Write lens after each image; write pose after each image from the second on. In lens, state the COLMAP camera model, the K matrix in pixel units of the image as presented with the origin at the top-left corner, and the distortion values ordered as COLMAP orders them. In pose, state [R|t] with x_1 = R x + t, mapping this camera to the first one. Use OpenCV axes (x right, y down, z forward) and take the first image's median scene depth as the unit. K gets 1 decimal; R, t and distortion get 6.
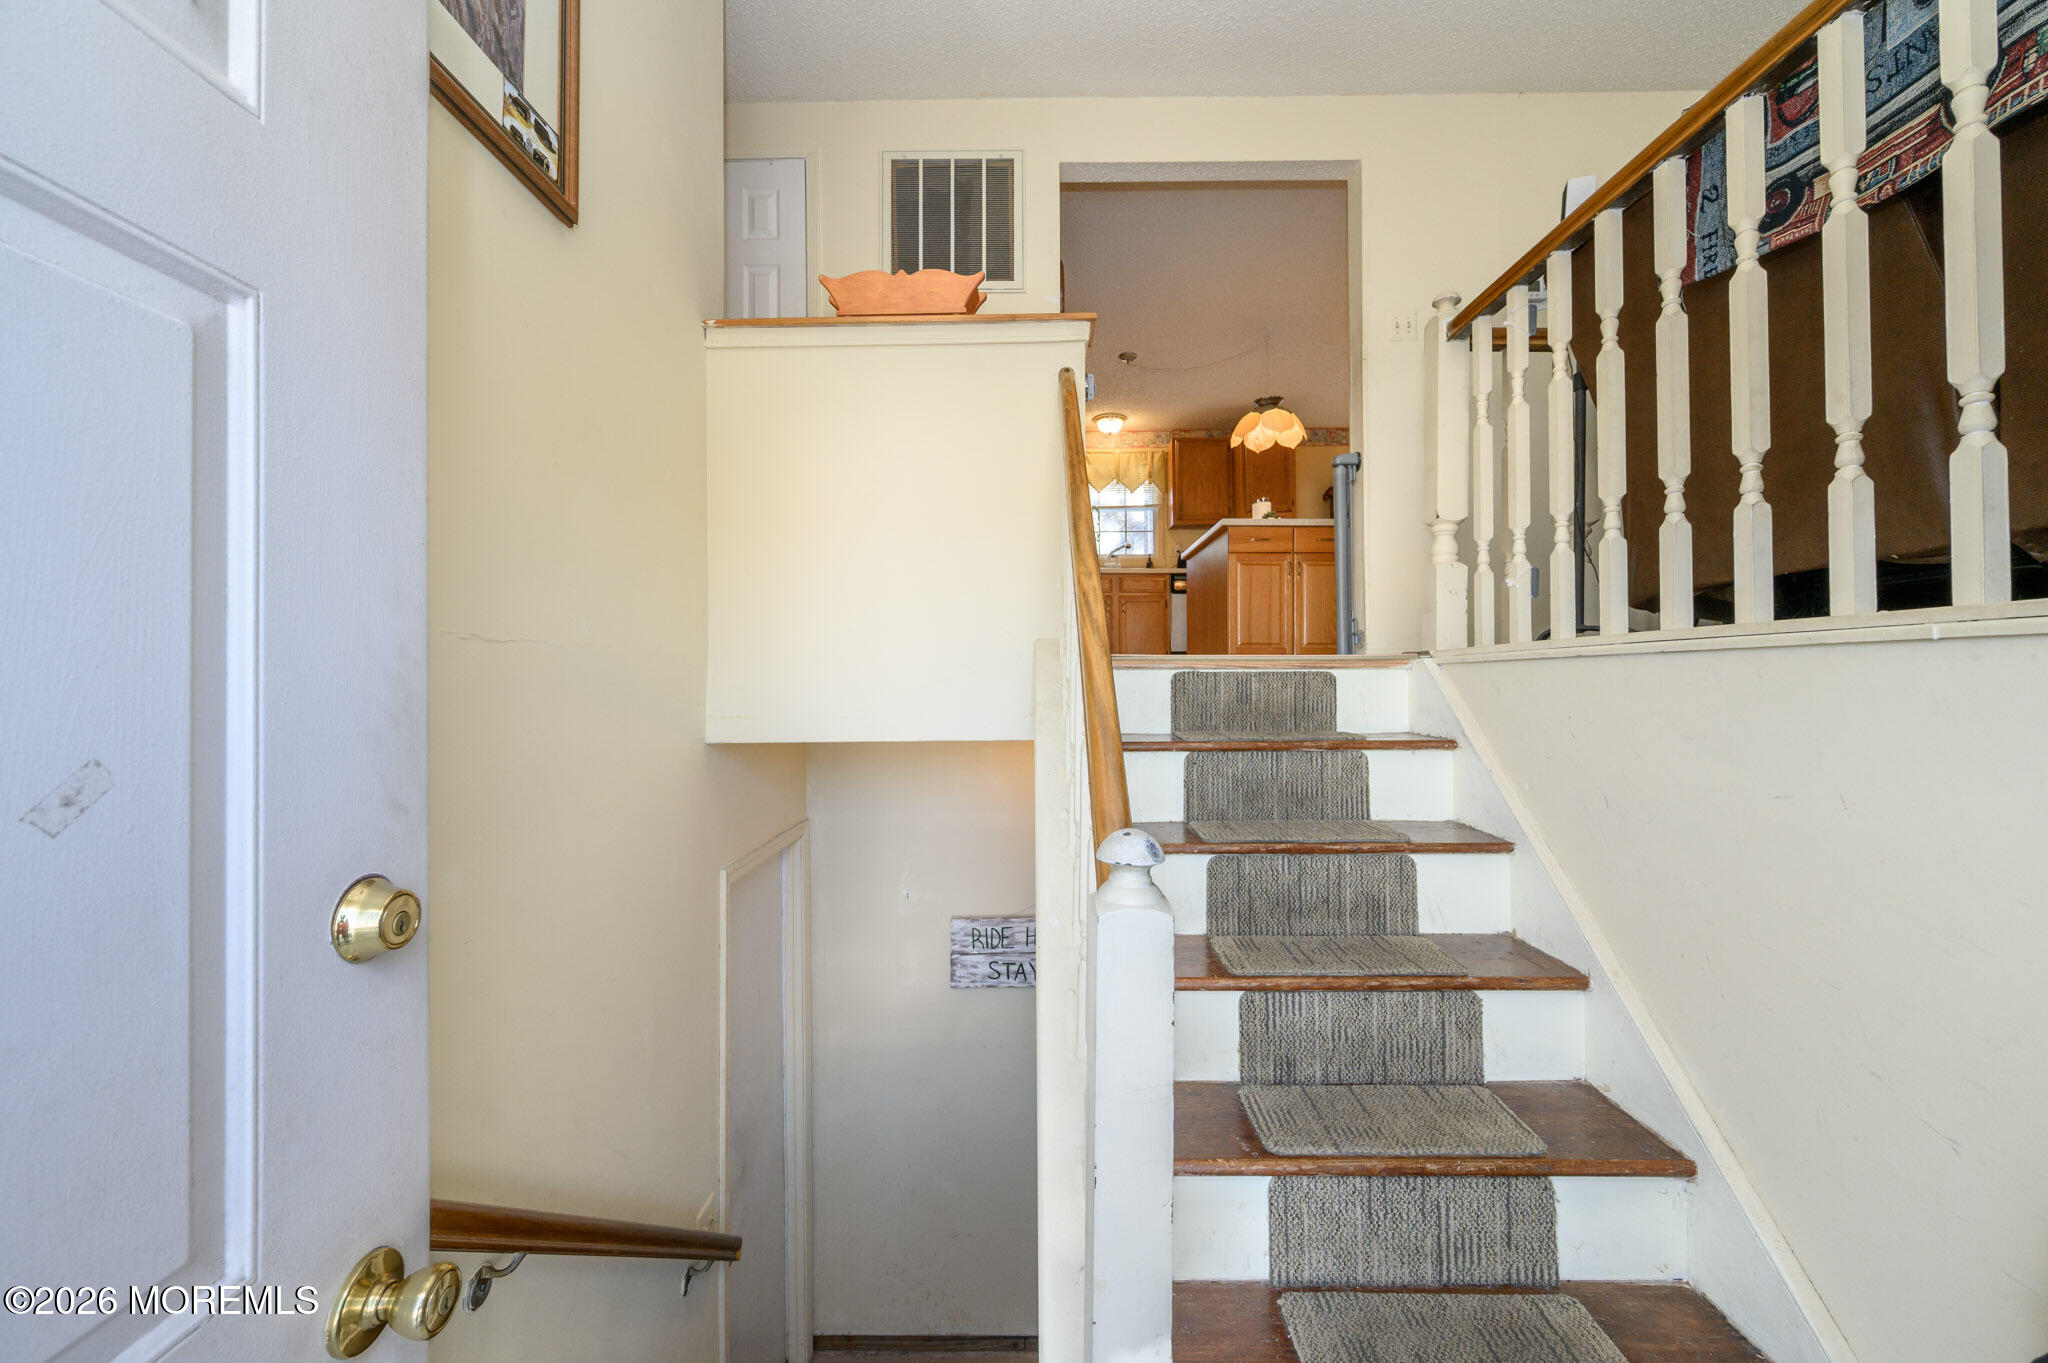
lens RADIAL K [[806.3, 0, 1022.4], [0, 806.3, 674.9], [0, 0, 1]] dist [0.000557, 0.000154]
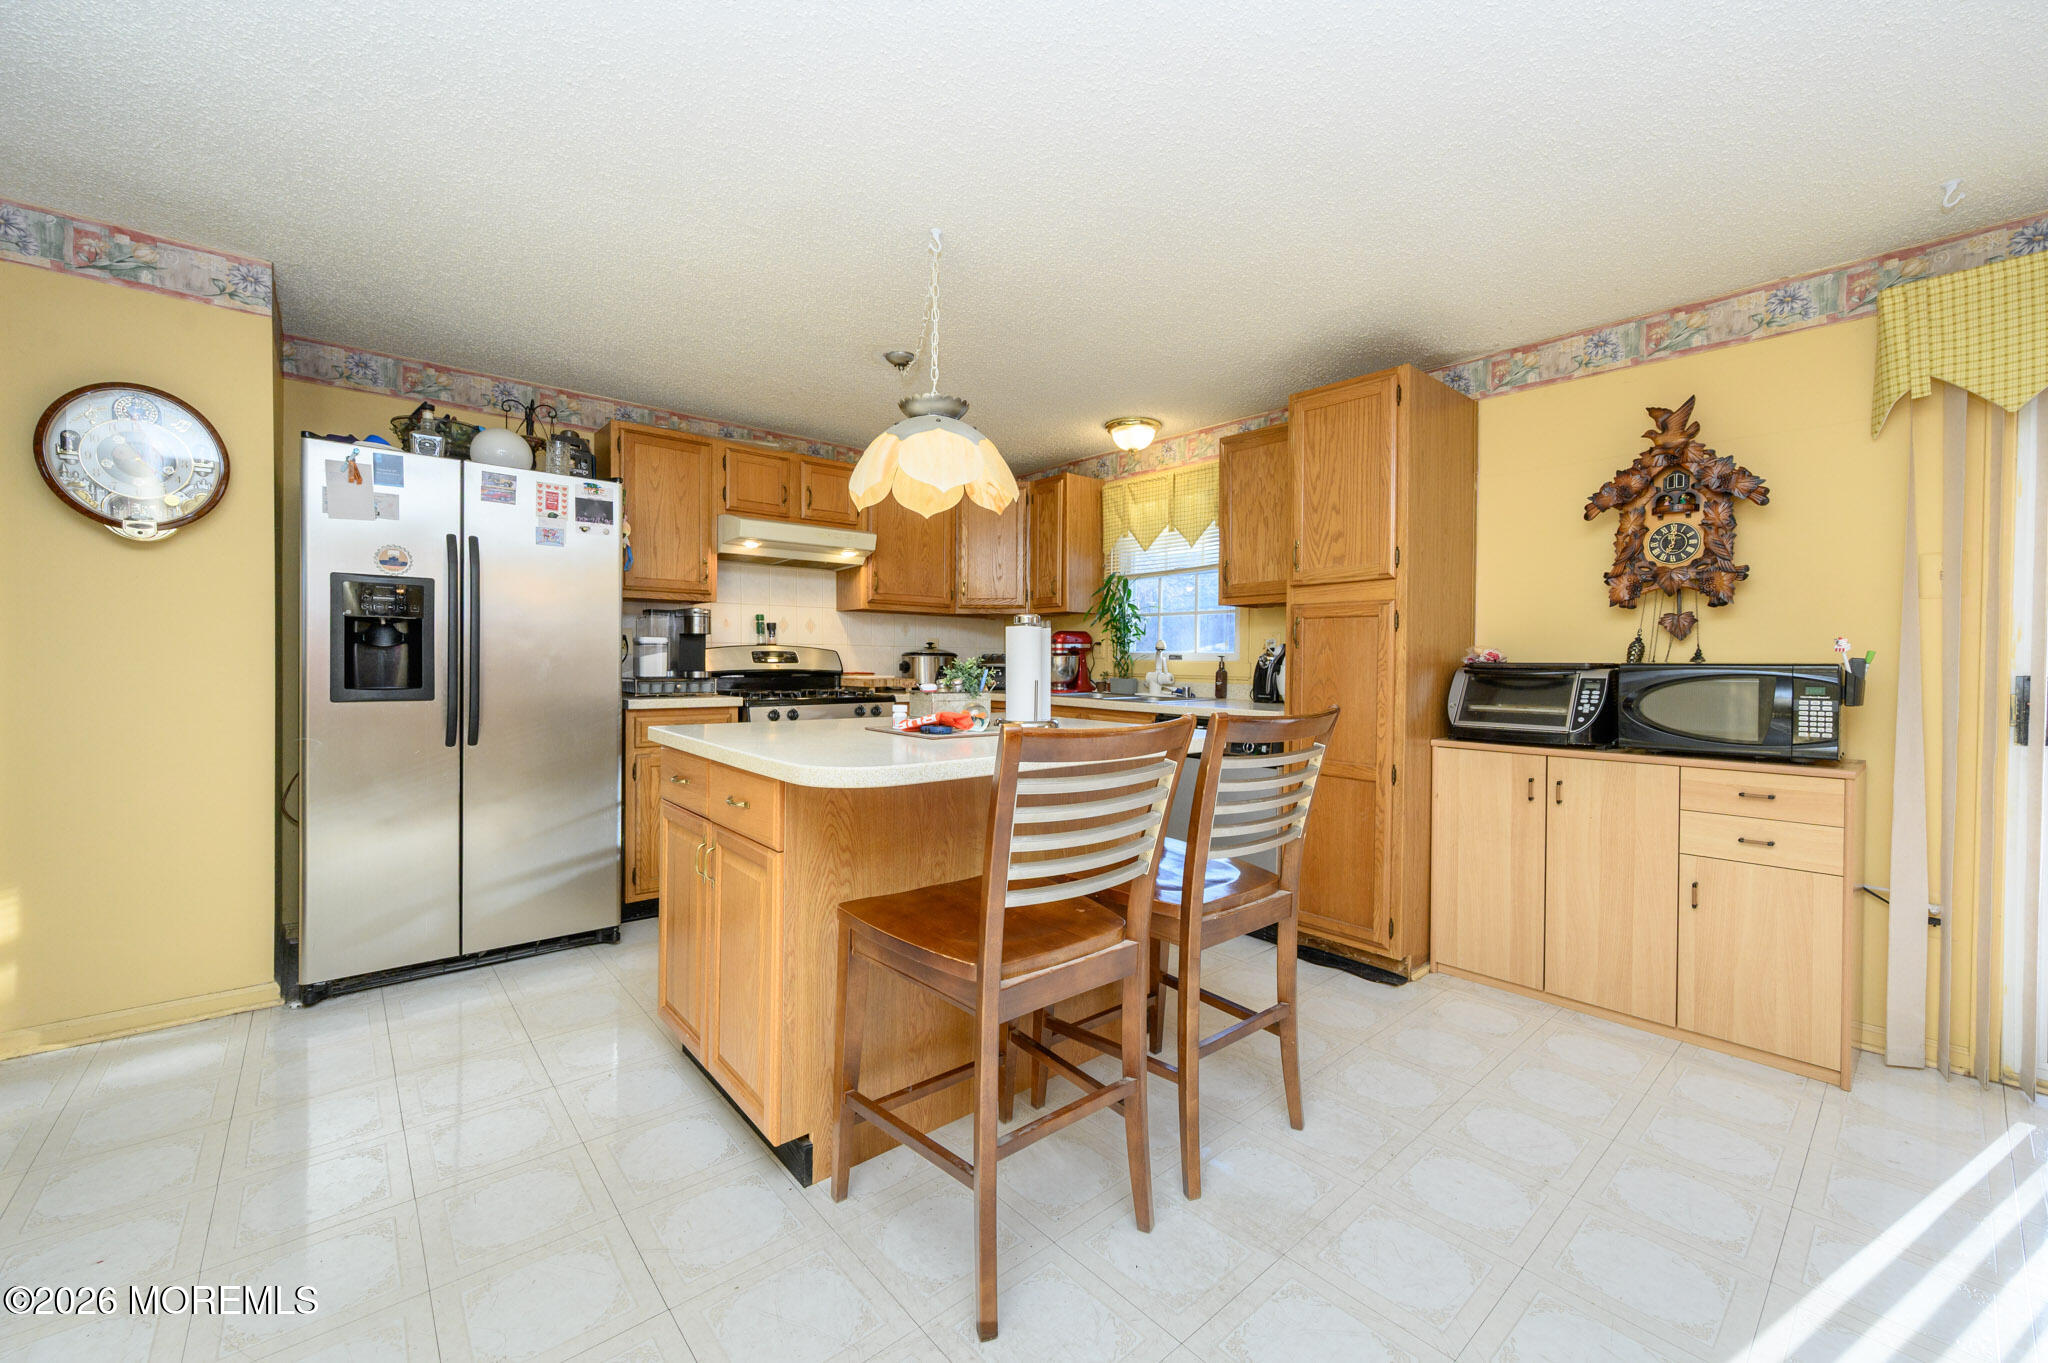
lens RADIAL K [[802.1, 0, 1021.1], [0, 802.1, 670.0], [0, 0, 1]] dist [-0.000137, -0.000105]
pose [[0.659409, 0.020876, -0.751494, 0.524494], [-0.003853, 0.999695, 0.024390, -0.162647], [0.751774, -0.013187, 0.659289, 0.585239]]
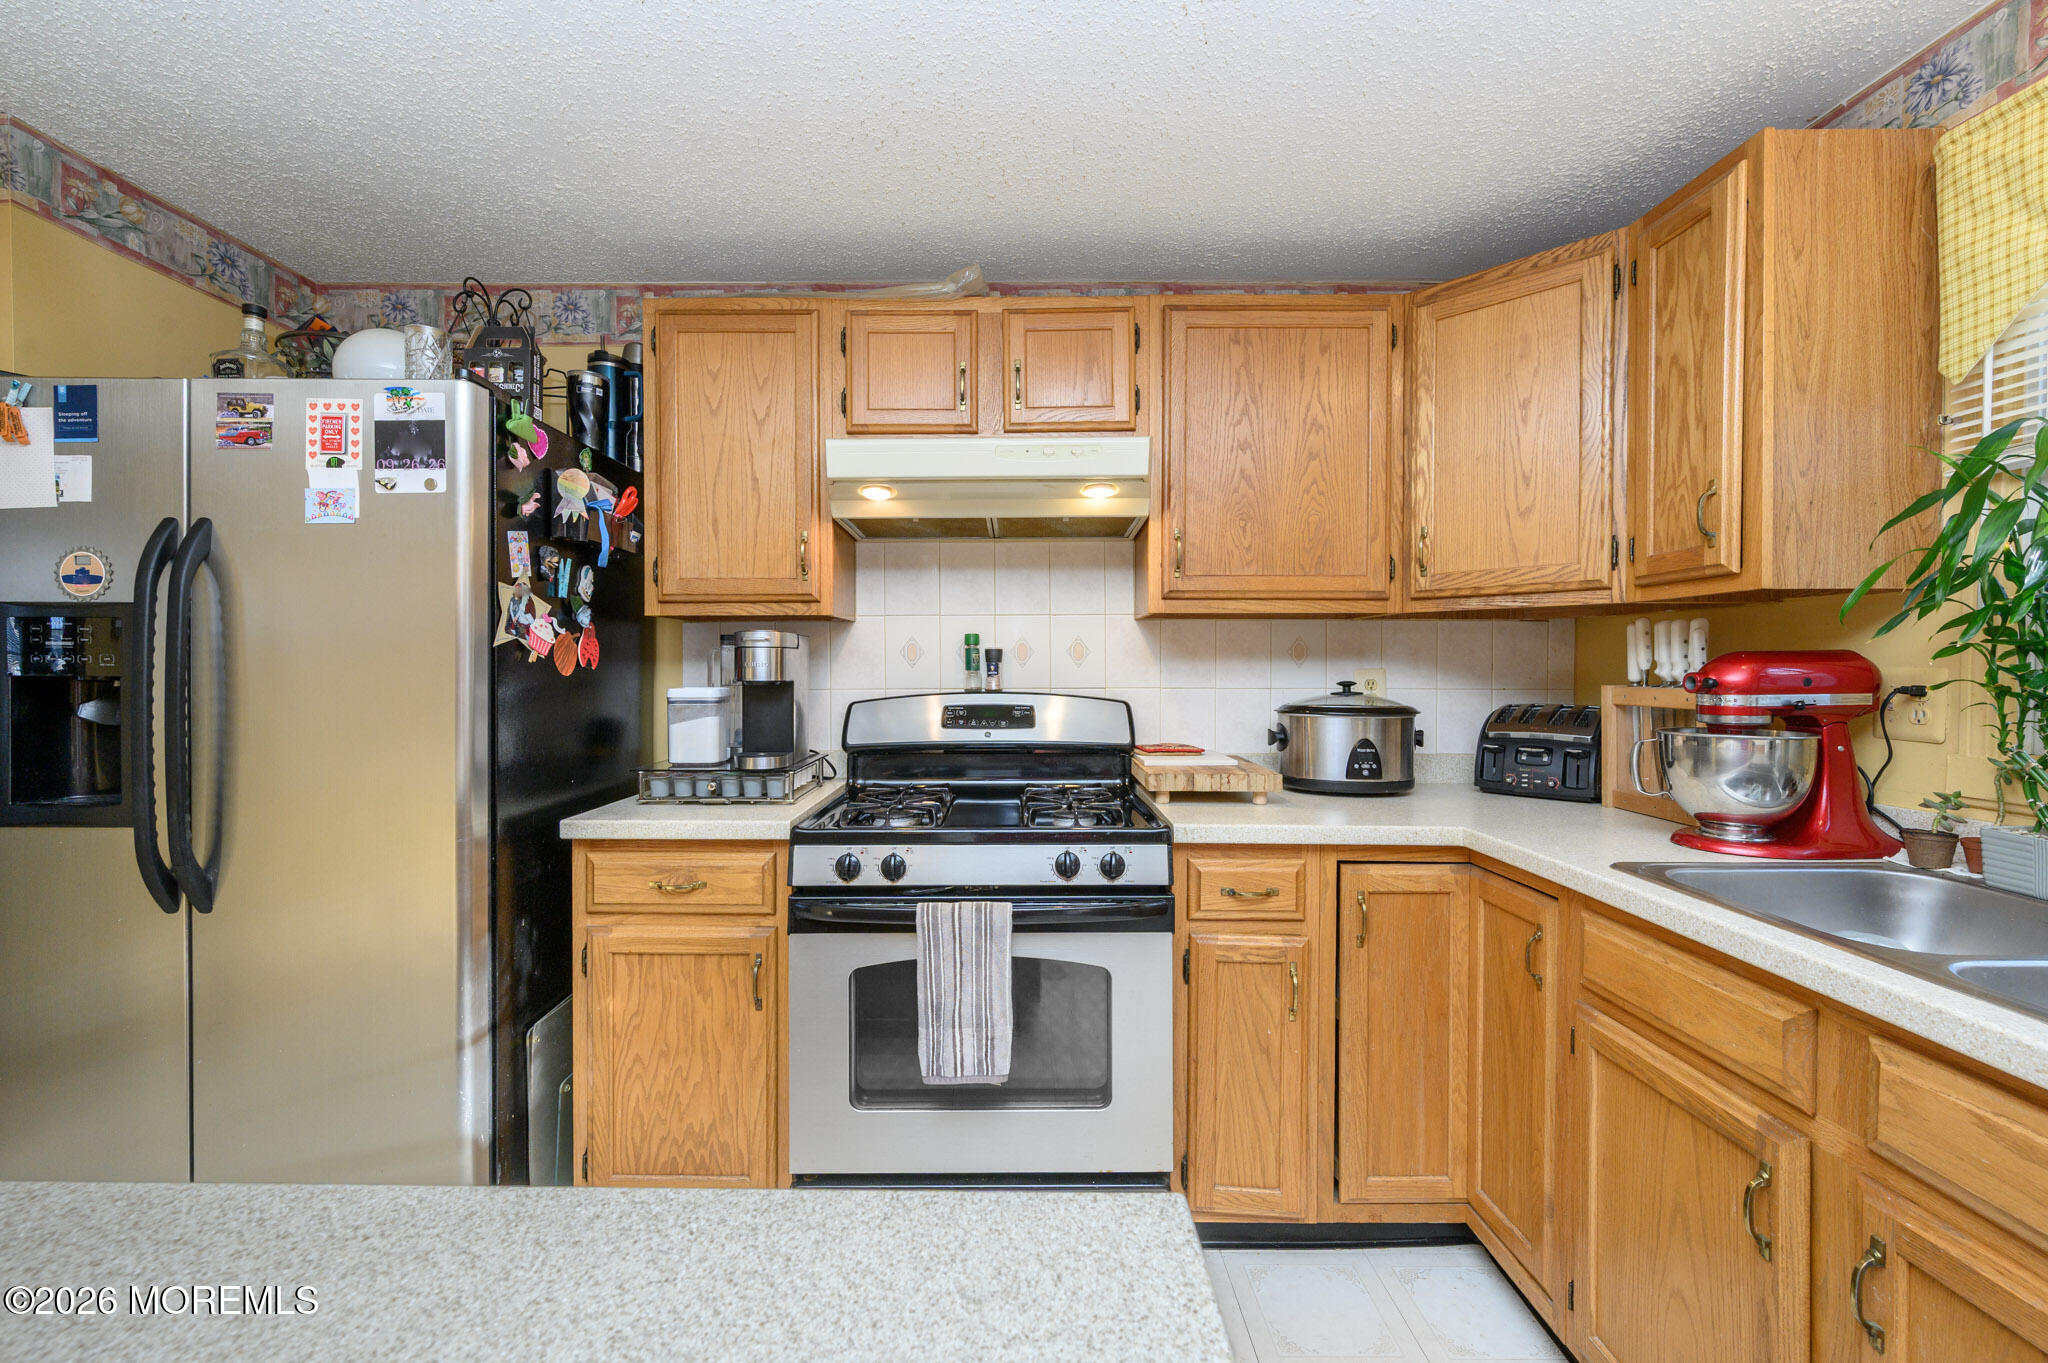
lens RADIAL K [[806.3, 0, 1022.4], [0, 806.3, 674.9], [0, 0, 1]] dist [0.000557, 0.000154]
pose [[0.011252, 0.020516, -0.999726, 0.247033], [0.011411, 0.999722, 0.020644, -0.180041], [0.999872, -0.011640, 0.011015, 0.866709]]
